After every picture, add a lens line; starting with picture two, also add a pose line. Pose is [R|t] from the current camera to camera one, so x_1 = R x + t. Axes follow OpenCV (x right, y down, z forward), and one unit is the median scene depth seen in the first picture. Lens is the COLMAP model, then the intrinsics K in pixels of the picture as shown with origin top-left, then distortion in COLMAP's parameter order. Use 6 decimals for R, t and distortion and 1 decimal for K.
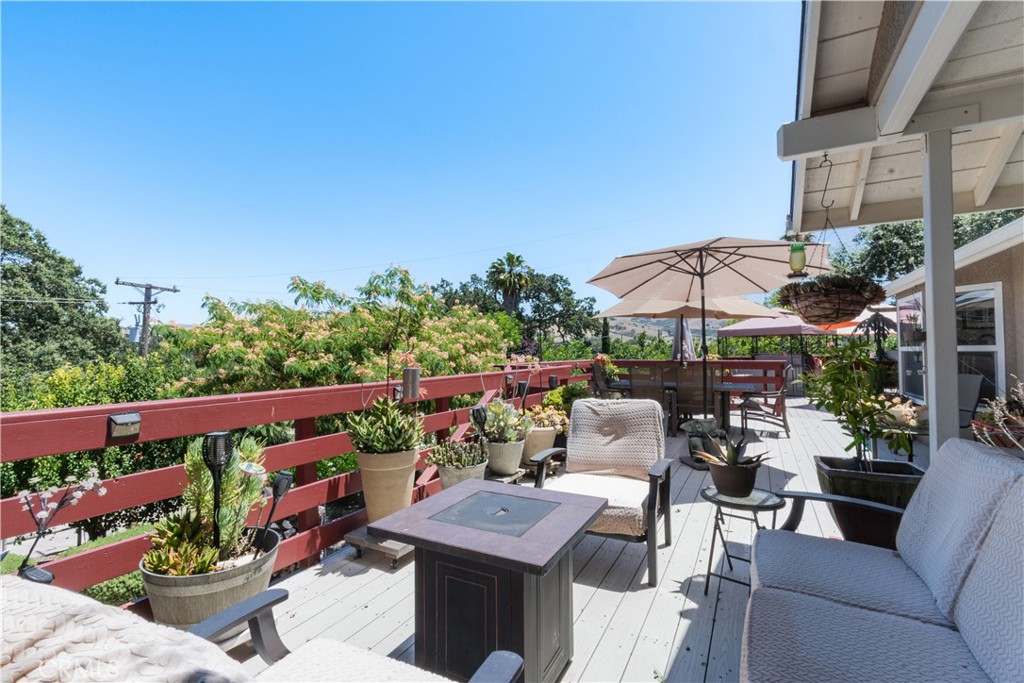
lens RADIAL K [[460.2, 0, 512.0], [0, 460.2, 341.5], [0, 0, 1]] dist [-0.001038, -0.000119]
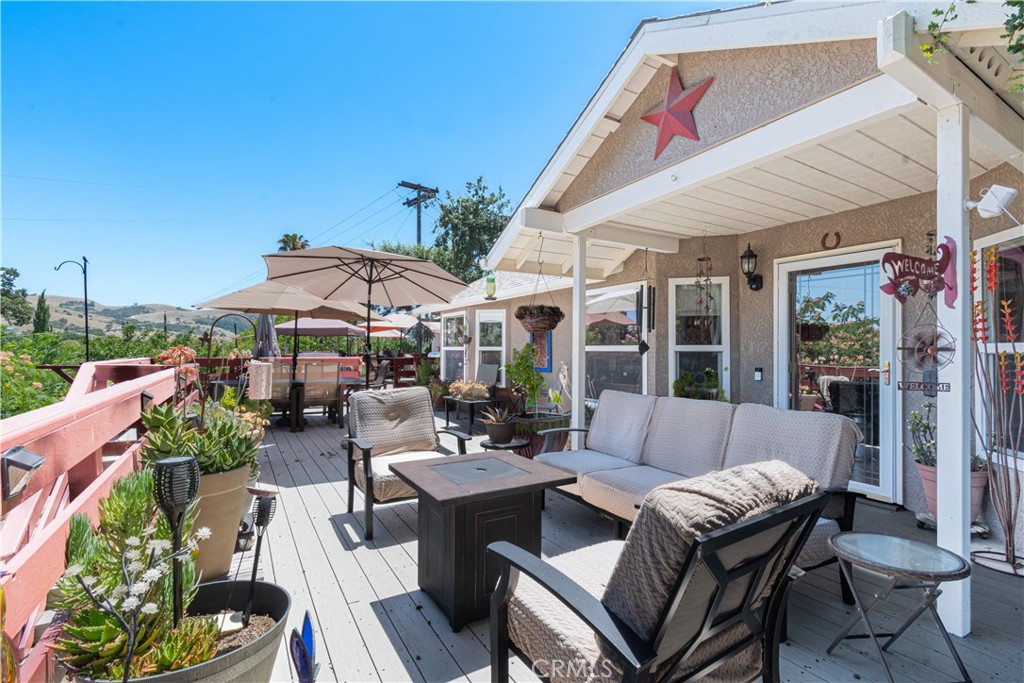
lens RADIAL K [[460.2, 0, 512.0], [0, 460.2, 341.5], [0, 0, 1]] dist [-0.001038, -0.000119]
pose [[0.519974, 0.024888, 0.853820, -0.624213], [-0.027551, 0.999544, -0.012357, 0.014189], [-0.853738, -0.017098, 0.520422, 0.150660]]
